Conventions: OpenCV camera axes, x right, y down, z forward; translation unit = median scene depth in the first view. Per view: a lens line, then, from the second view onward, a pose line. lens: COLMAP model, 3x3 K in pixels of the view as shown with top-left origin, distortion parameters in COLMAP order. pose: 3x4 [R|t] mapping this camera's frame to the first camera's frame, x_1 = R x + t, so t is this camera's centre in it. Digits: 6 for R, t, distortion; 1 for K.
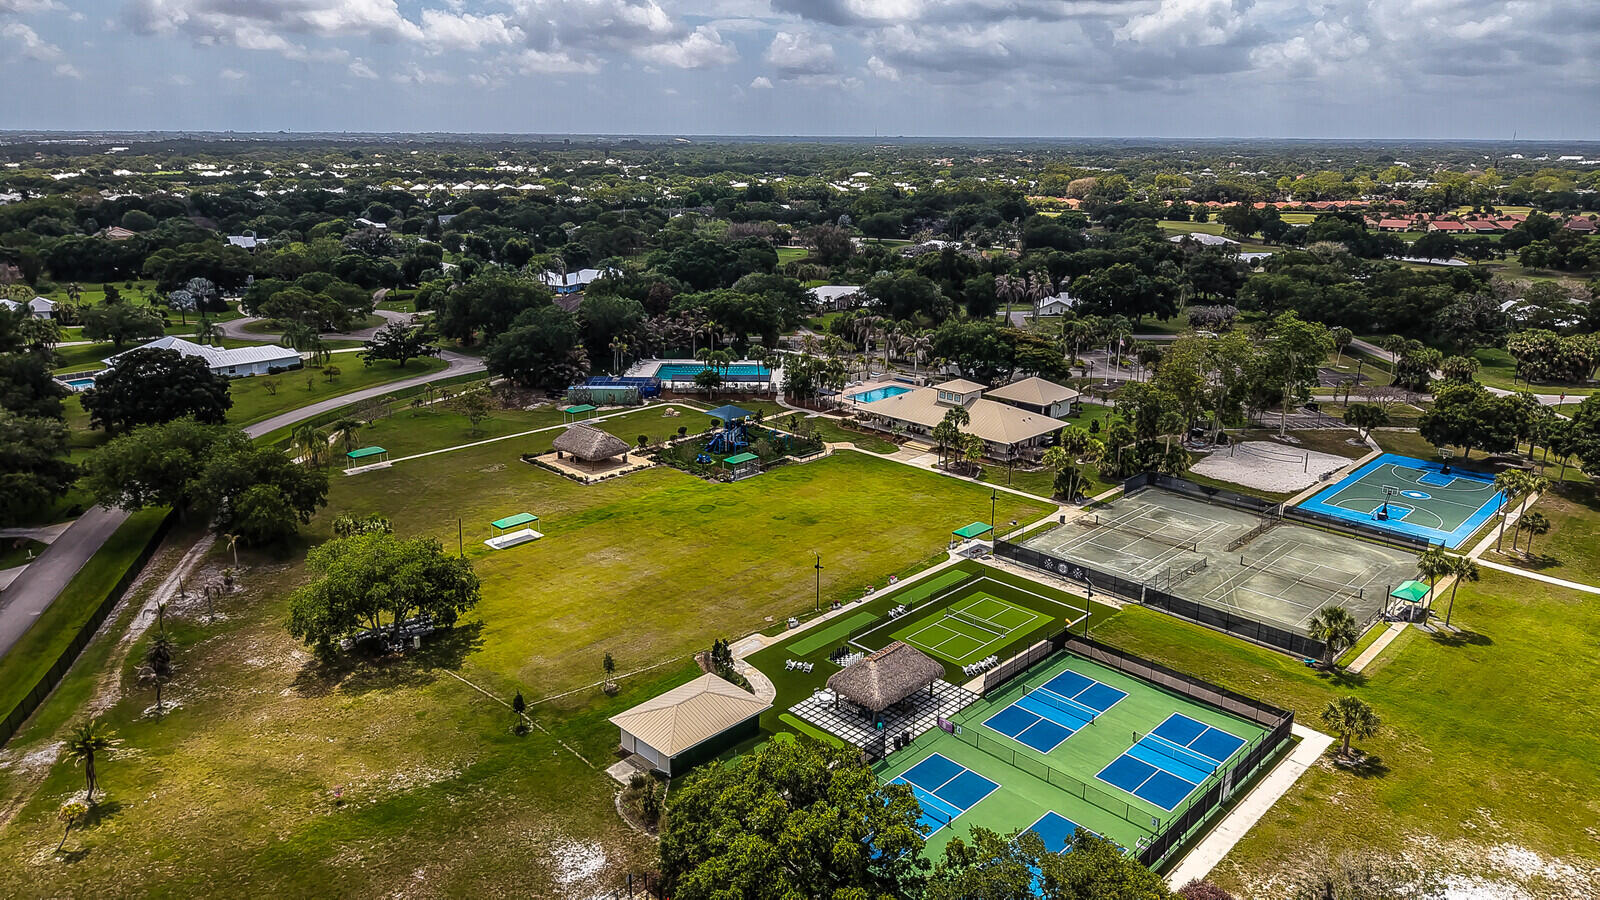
lens RADIAL K [[1090.7, 0, 800.5], [0, 1090.7, 450.6], [0, 0, 1]] dist [0.003412, -0.001436]
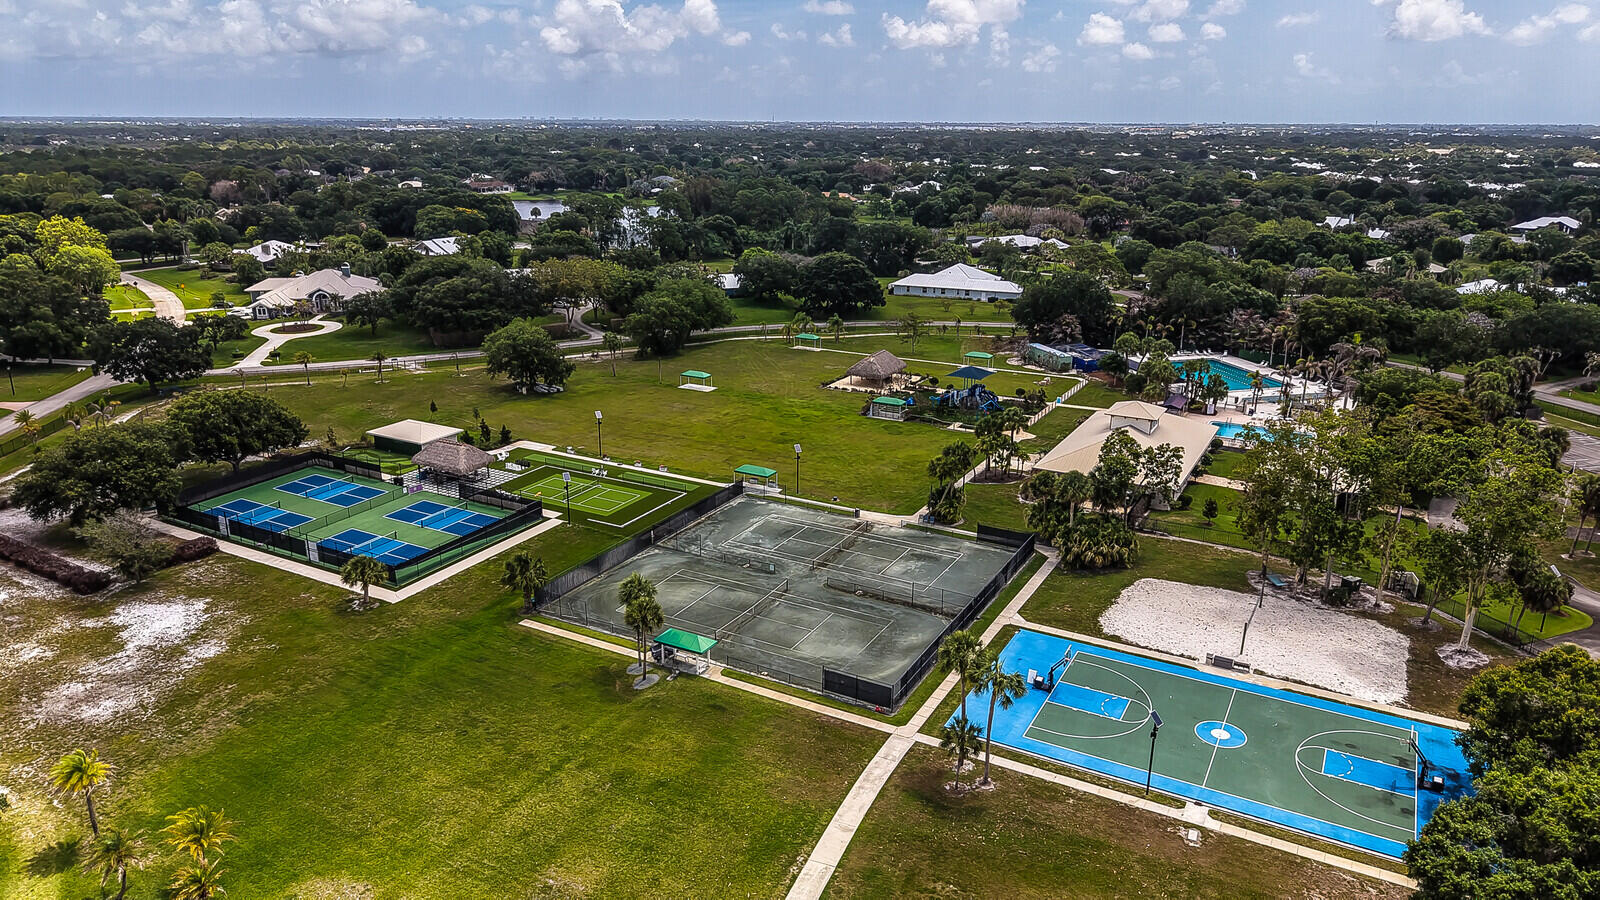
lens RADIAL K [[1090.7, 0, 798.9], [0, 1090.7, 448.8], [0, 0, 1]] dist [0.003412, -0.001436]
pose [[0.257538, 0.272588, -0.927022, 1.083293], [-0.275584, 0.940258, 0.199919, -0.162031], [0.926136, 0.203985, 0.317273, 0.657803]]
